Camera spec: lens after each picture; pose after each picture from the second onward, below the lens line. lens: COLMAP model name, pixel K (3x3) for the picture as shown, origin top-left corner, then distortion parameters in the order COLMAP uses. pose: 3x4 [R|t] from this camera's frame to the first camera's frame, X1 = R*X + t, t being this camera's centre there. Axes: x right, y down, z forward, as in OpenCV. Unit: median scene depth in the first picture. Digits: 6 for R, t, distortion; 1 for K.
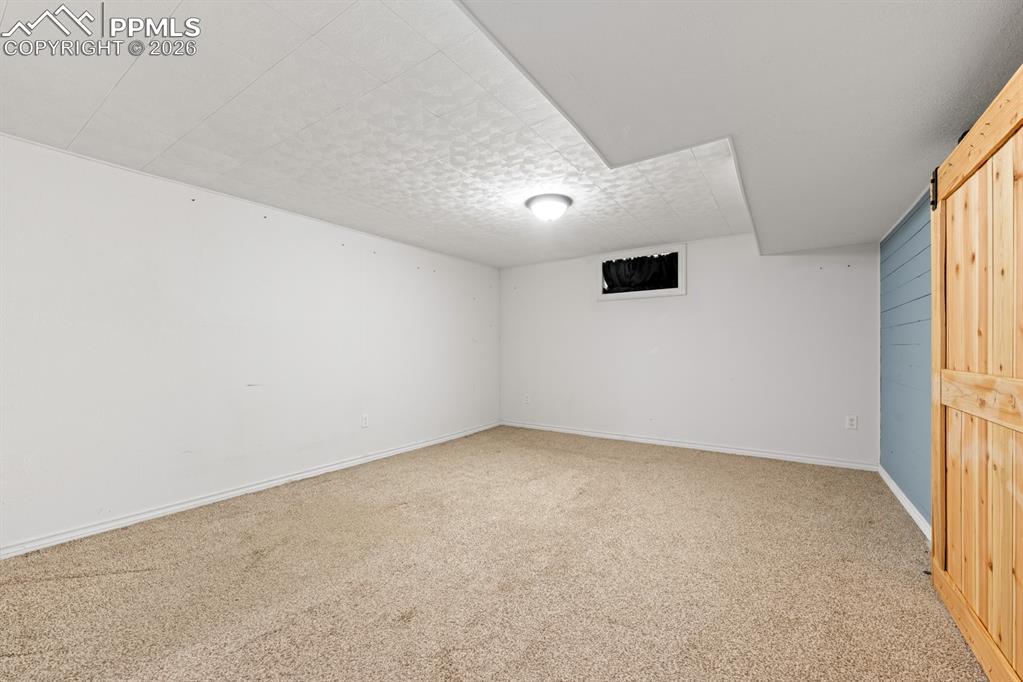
lens RADIAL K [[405.8, 0, 512.3], [0, 405.8, 346.7], [0, 0, 1]] dist [0.001040, -0.000135]
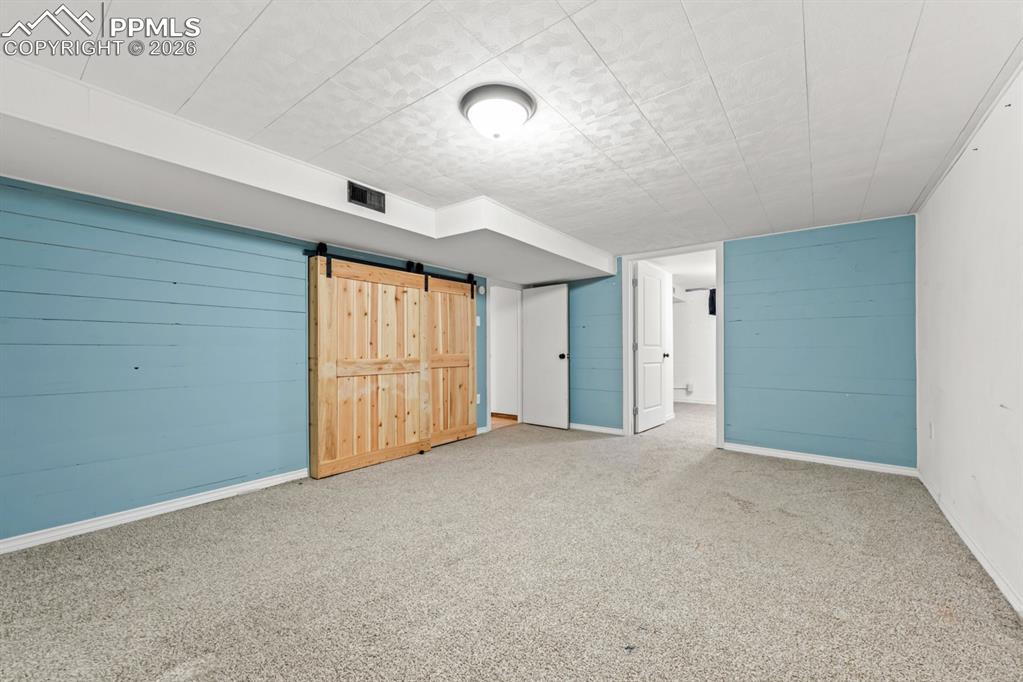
lens RADIAL K [[405.8, 0, 510.3], [0, 405.8, 344.8], [0, 0, 1]] dist [0.001040, -0.000135]
pose [[-0.998528, 0.008562, 0.053559, 0.069210], [0.008108, 0.999929, -0.008678, 0.001978], [-0.053629, -0.008231, -0.998527, 2.695910]]
